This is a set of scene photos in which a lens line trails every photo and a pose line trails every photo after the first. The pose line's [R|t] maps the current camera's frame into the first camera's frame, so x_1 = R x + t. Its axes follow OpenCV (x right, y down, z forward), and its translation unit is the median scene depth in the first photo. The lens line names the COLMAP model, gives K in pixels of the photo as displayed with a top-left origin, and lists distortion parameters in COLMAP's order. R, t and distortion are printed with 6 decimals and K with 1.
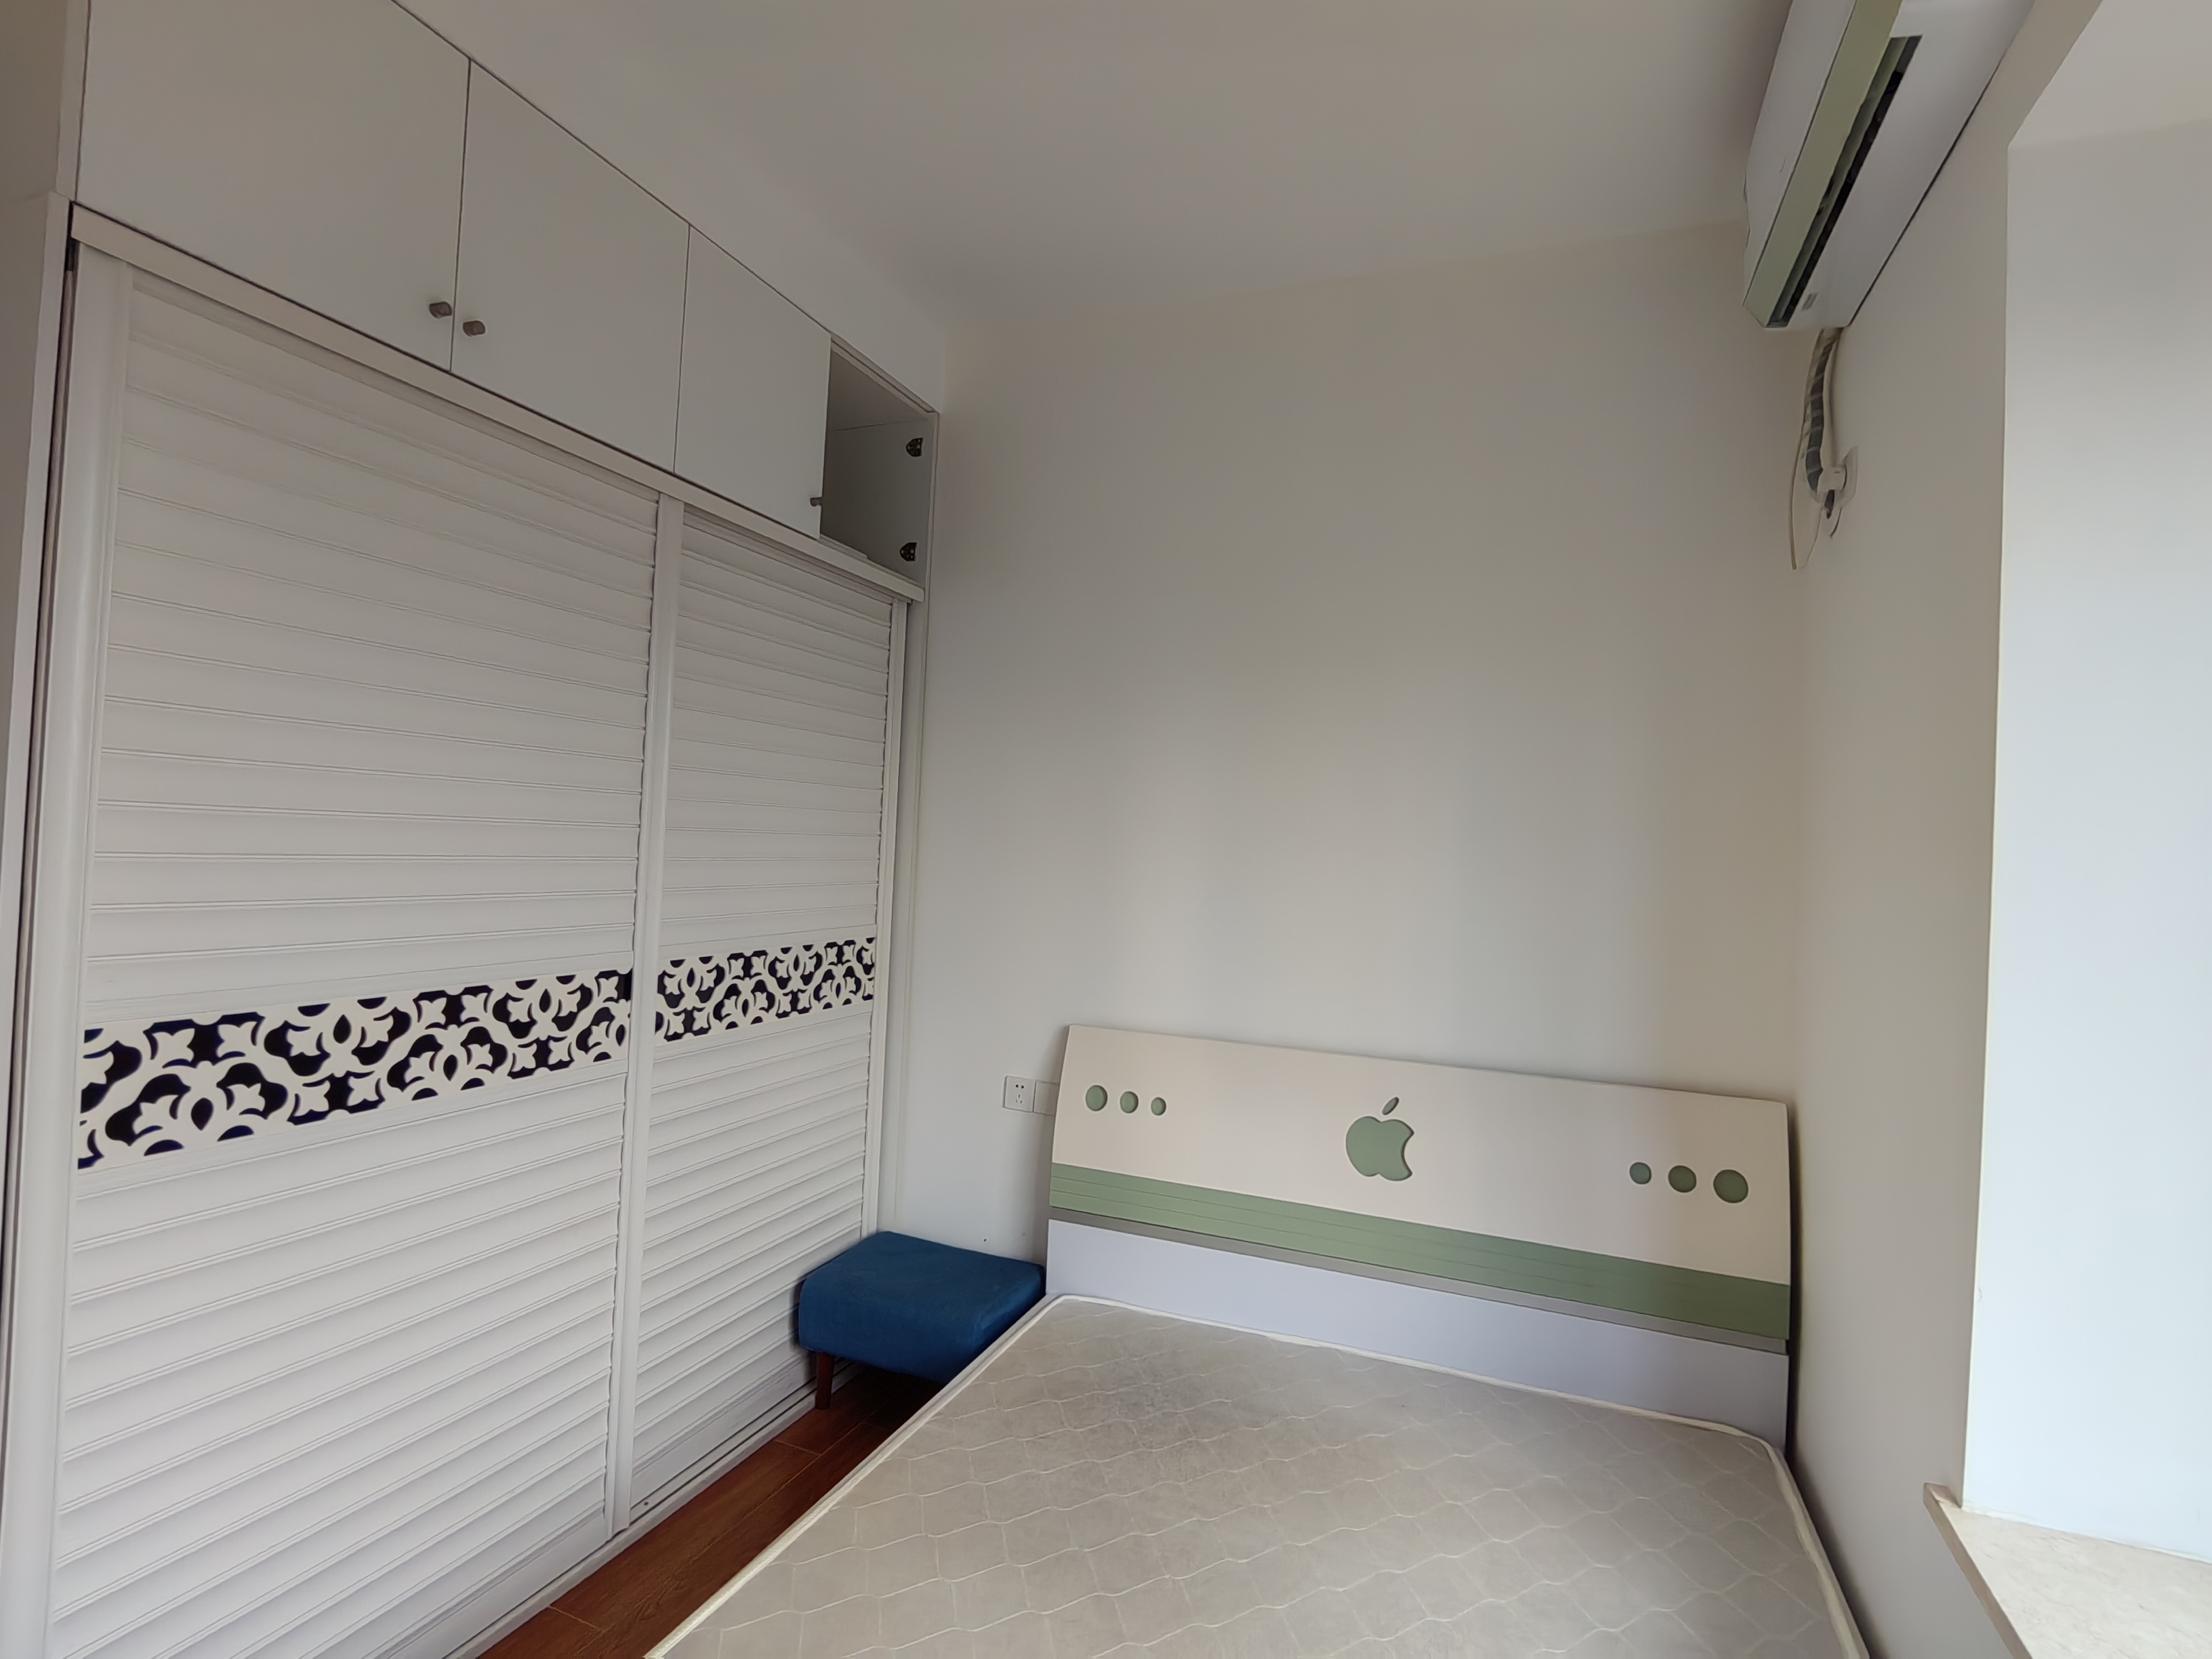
lens RADIAL K [[1030.0, 0, 1150.7], [0, 1030.0, 838.8], [0, 0, 1]] dist [-0.000284, -0.002226]
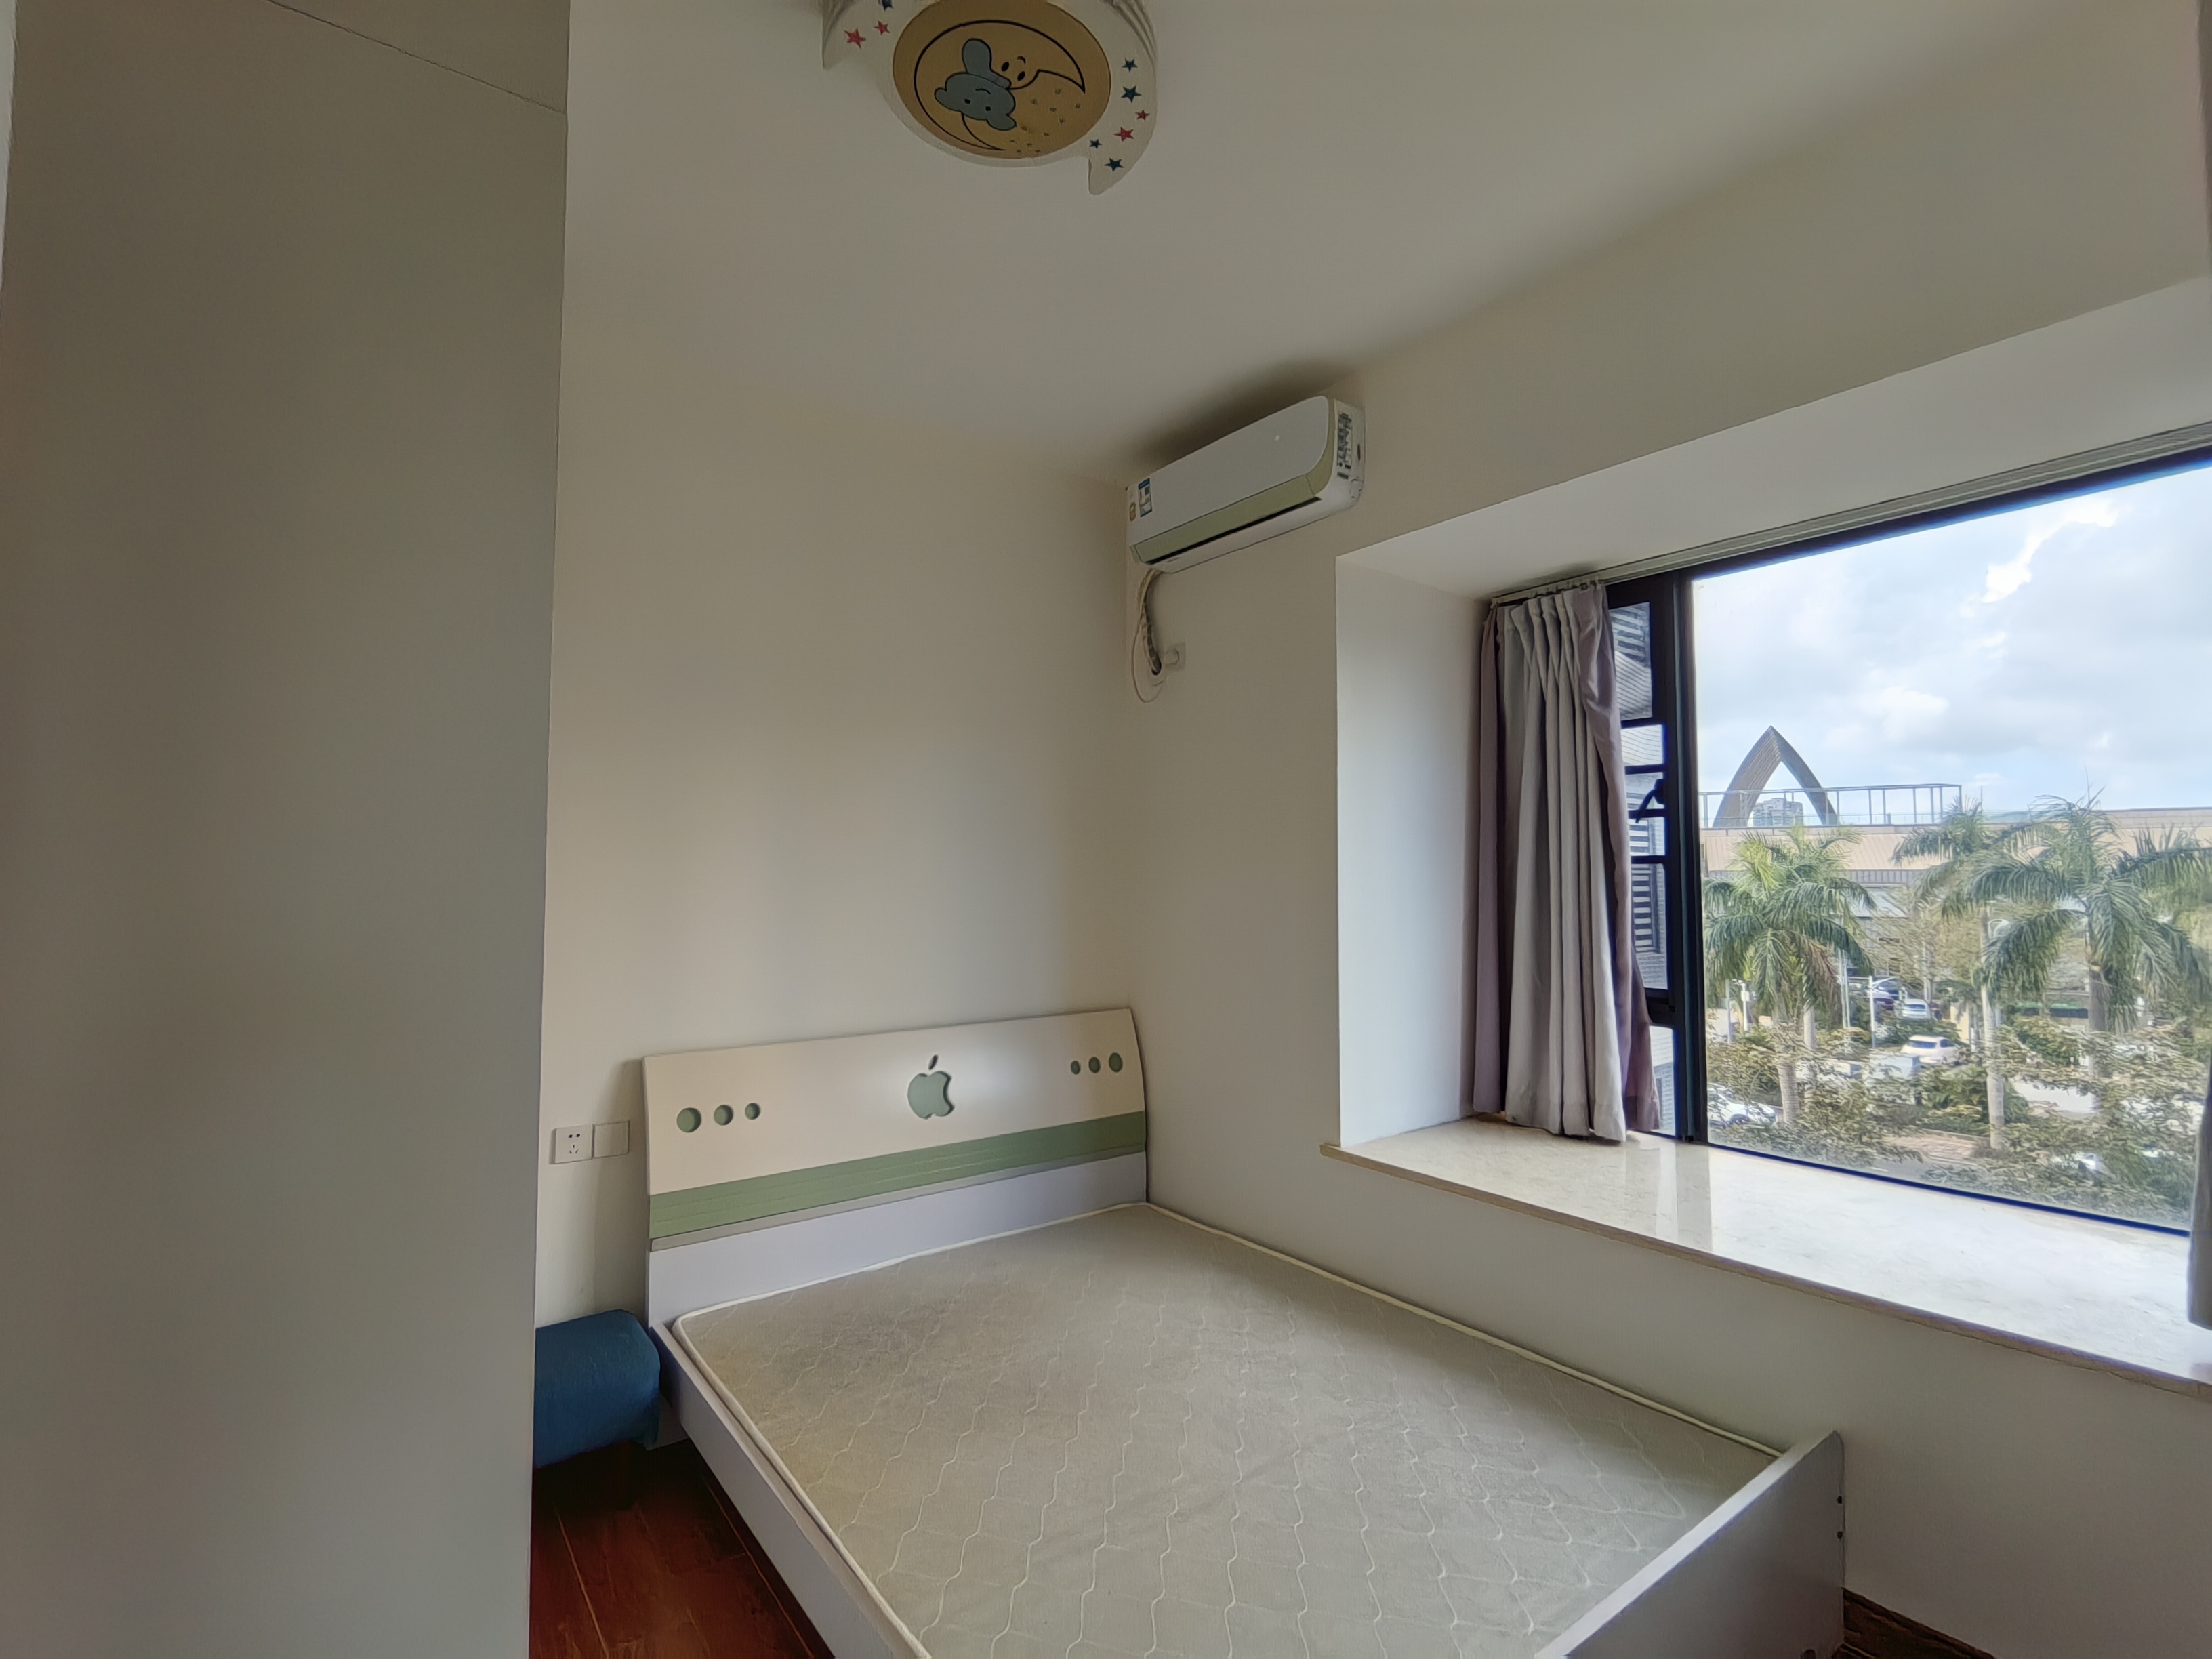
lens RADIAL K [[1030.0, 0, 1098.2], [0, 1030.0, 830.6], [0, 0, 1]] dist [-0.000284, -0.002226]
pose [[0.534090, -0.005168, 0.845412, -0.792164], [0.011636, 0.999932, -0.001239, -0.036961], [-0.845348, 0.010499, 0.534113, 0.107270]]
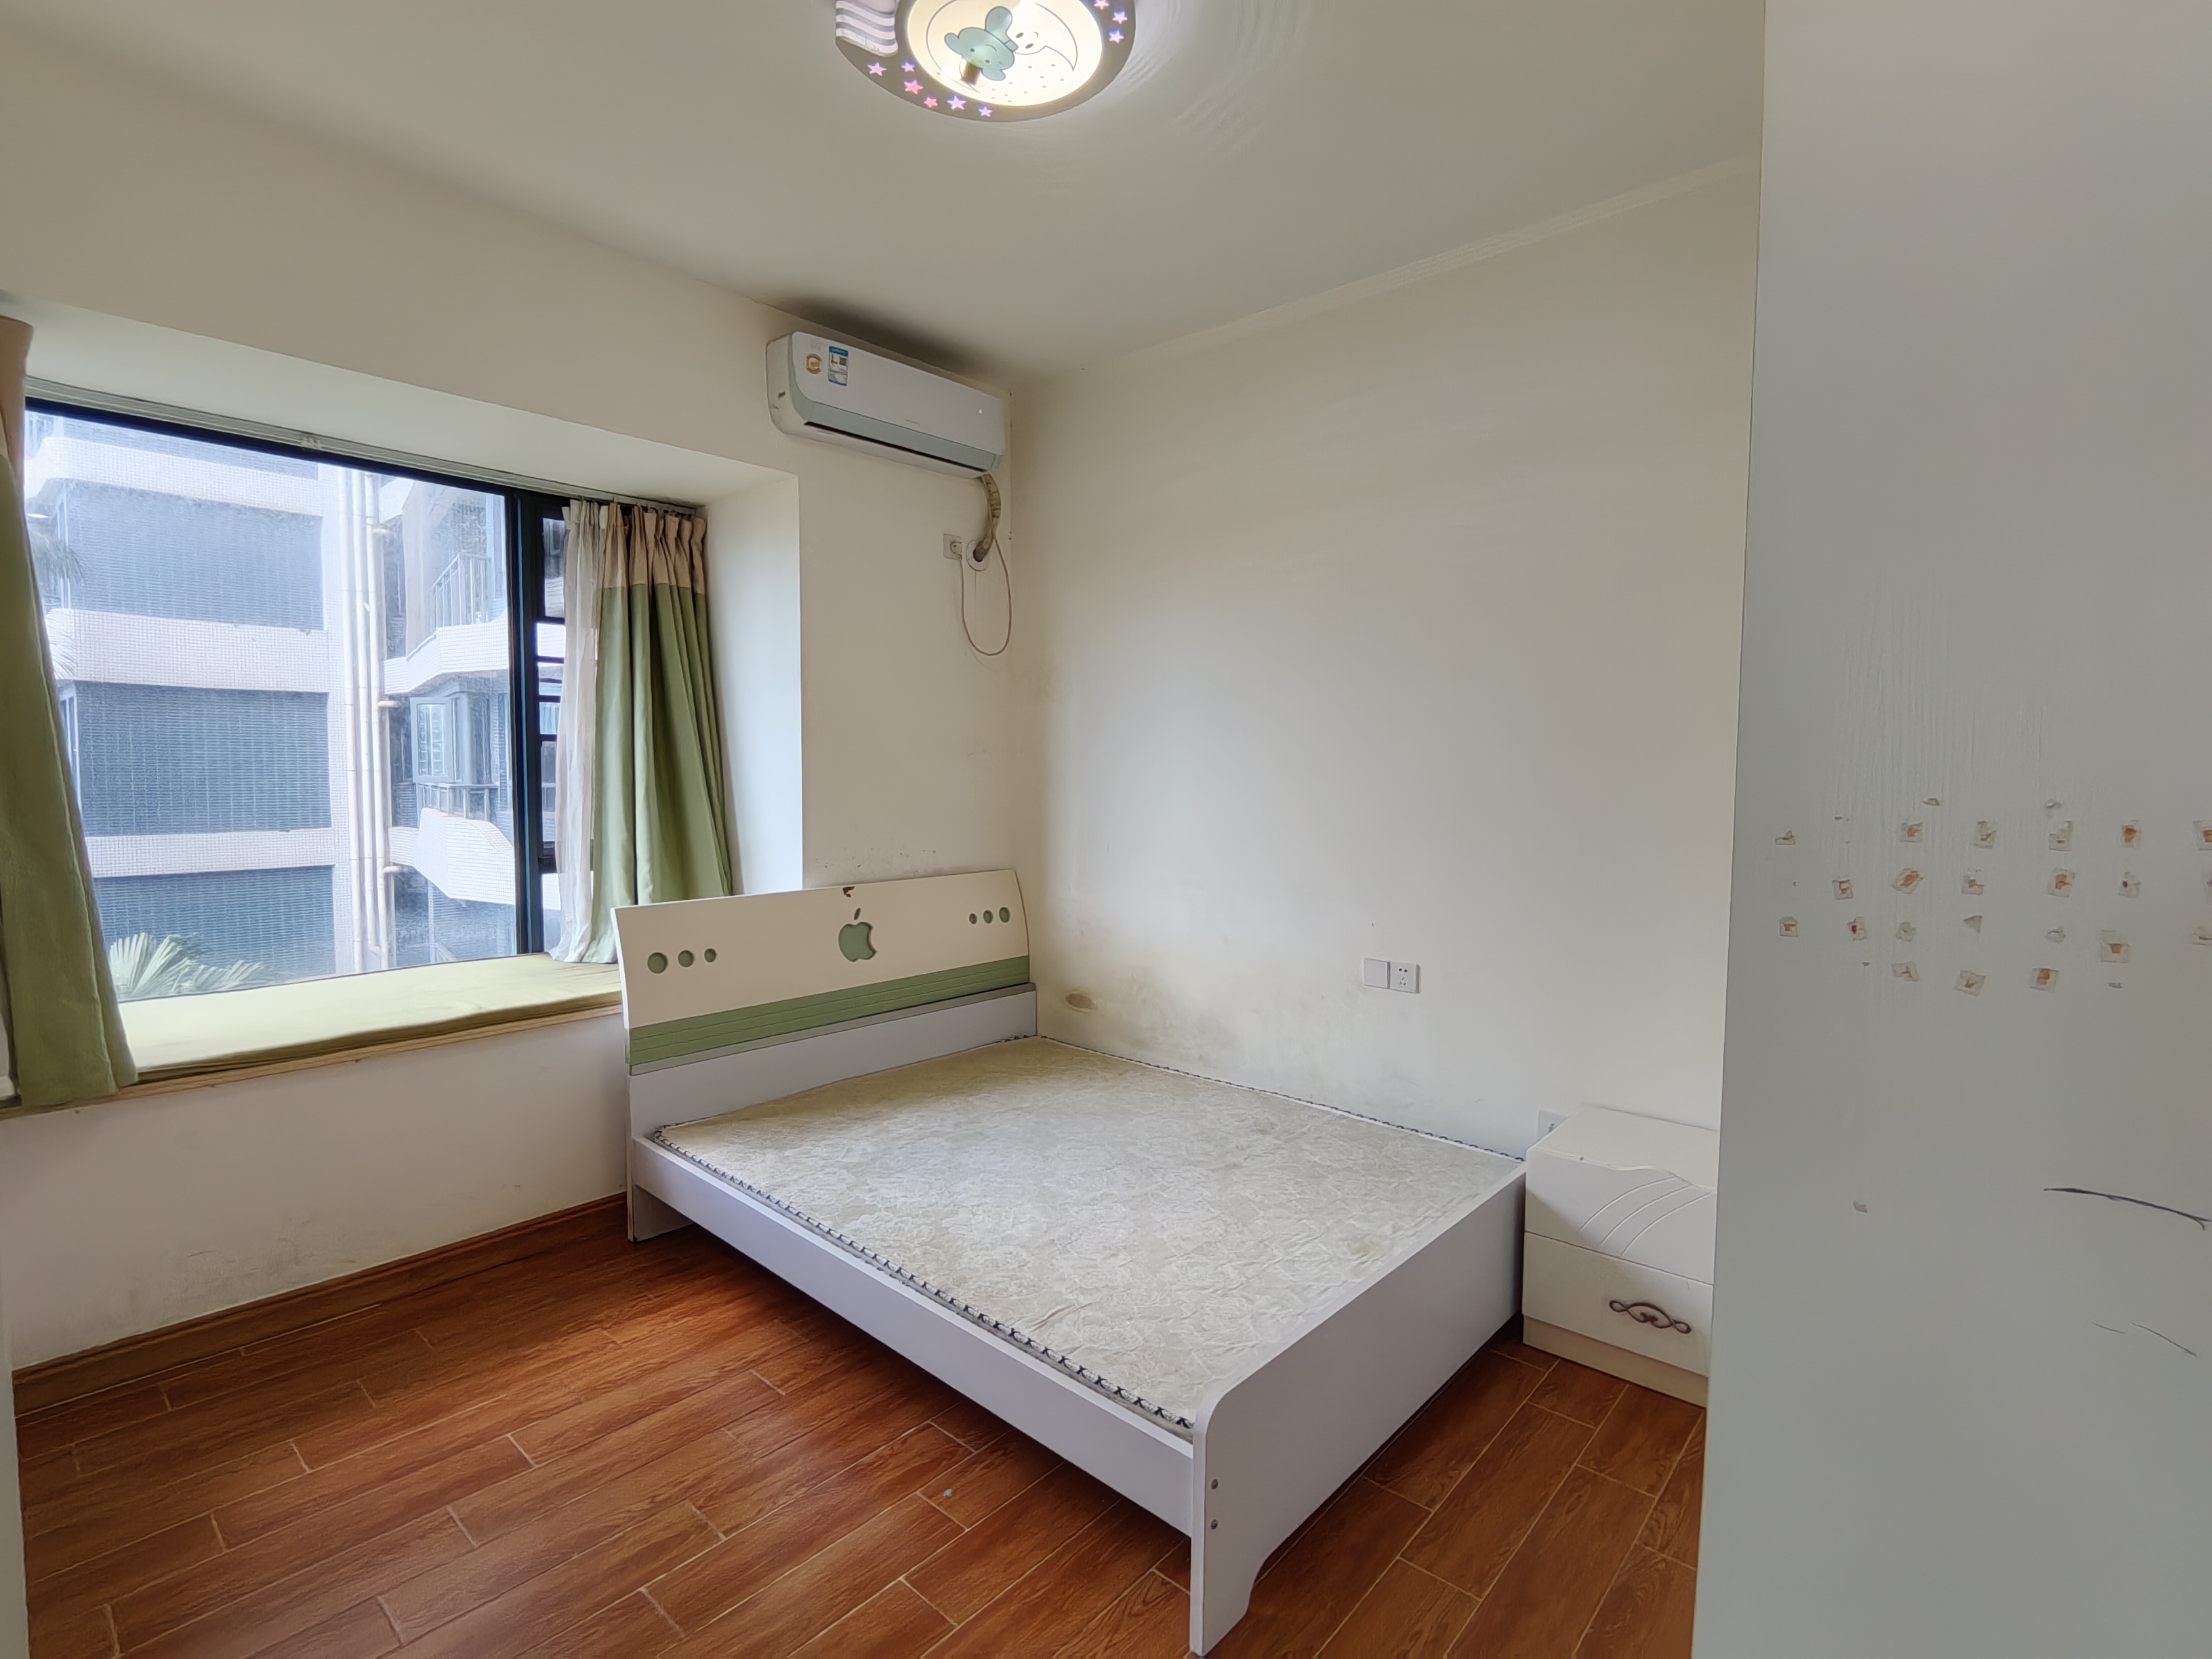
lens RADIAL K [[1030.0, 0, 1106.0], [0, 1030.0, 823.4], [0, 0, 1]] dist [-0.000284, -0.002226]
pose [[0.353828, -0.096298, 0.930340, -1.071126], [-0.009802, 0.994249, 0.106641, -0.043339], [-0.935259, -0.046852, 0.350849, 0.122371]]
